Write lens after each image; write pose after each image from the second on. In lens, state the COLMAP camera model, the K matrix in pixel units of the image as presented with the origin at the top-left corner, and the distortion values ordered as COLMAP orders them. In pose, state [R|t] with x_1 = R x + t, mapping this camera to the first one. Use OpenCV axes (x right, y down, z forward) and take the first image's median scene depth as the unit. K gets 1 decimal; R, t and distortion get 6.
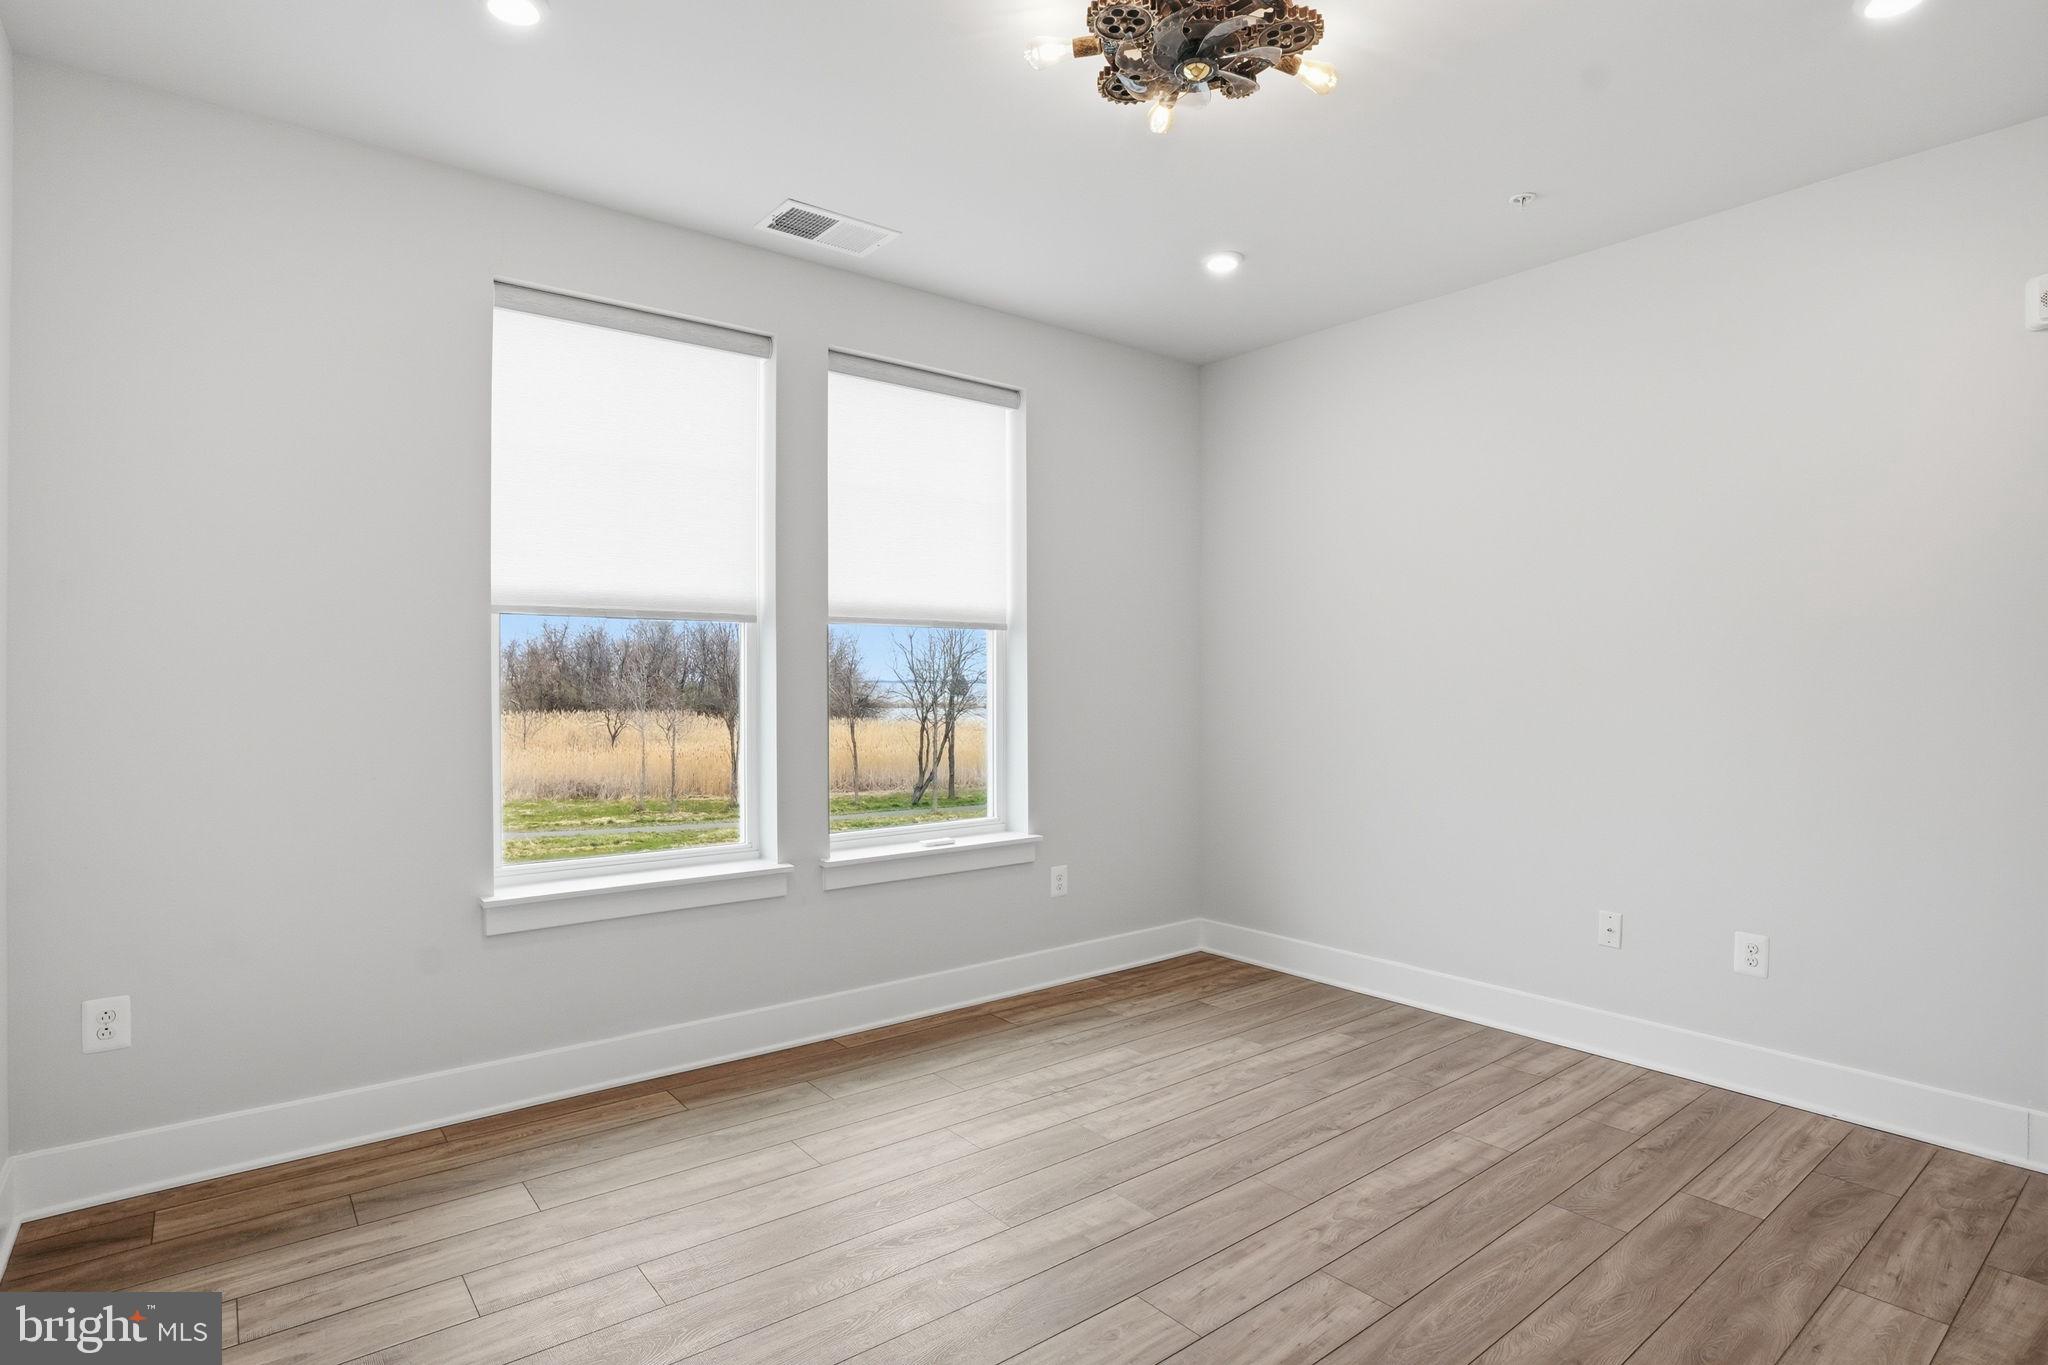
lens RADIAL K [[1104.0, 0, 1012.1], [0, 1104.0, 681.9], [0, 0, 1]] dist [-0.048808, 0.023830]
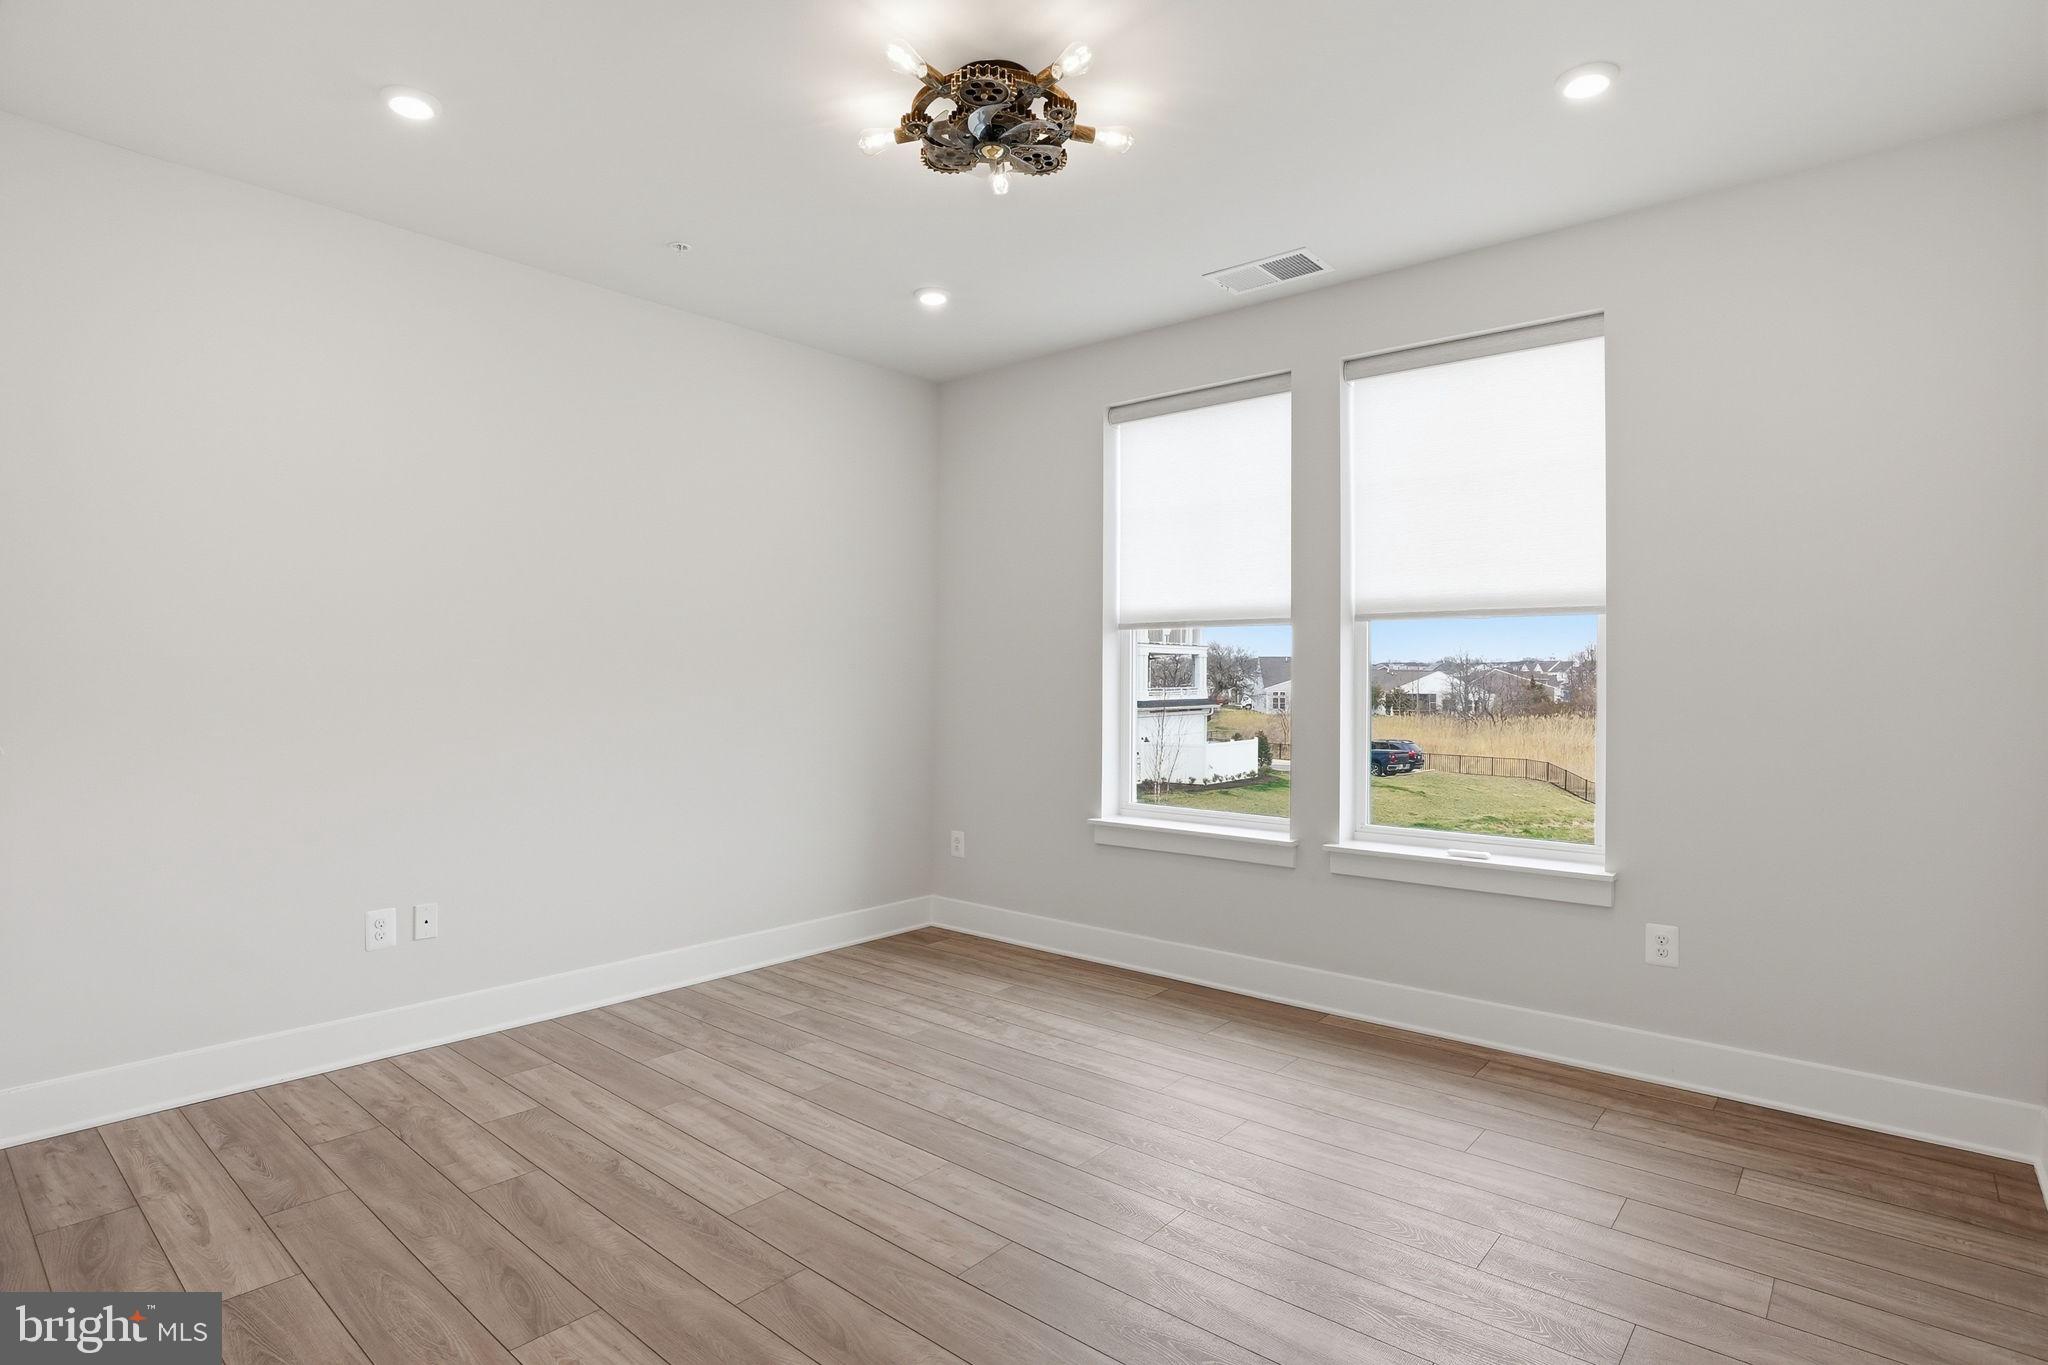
lens RADIAL K [[1104.0, 0, 1012.1], [0, 1104.0, 681.9], [0, 0, 1]] dist [-0.048808, 0.023830]
pose [[0.134972, -0.002365, -0.990847, 0.838771], [-0.007709, 0.999964, -0.003437, 0.010958], [0.990819, 0.008103, 0.134949, 0.550899]]
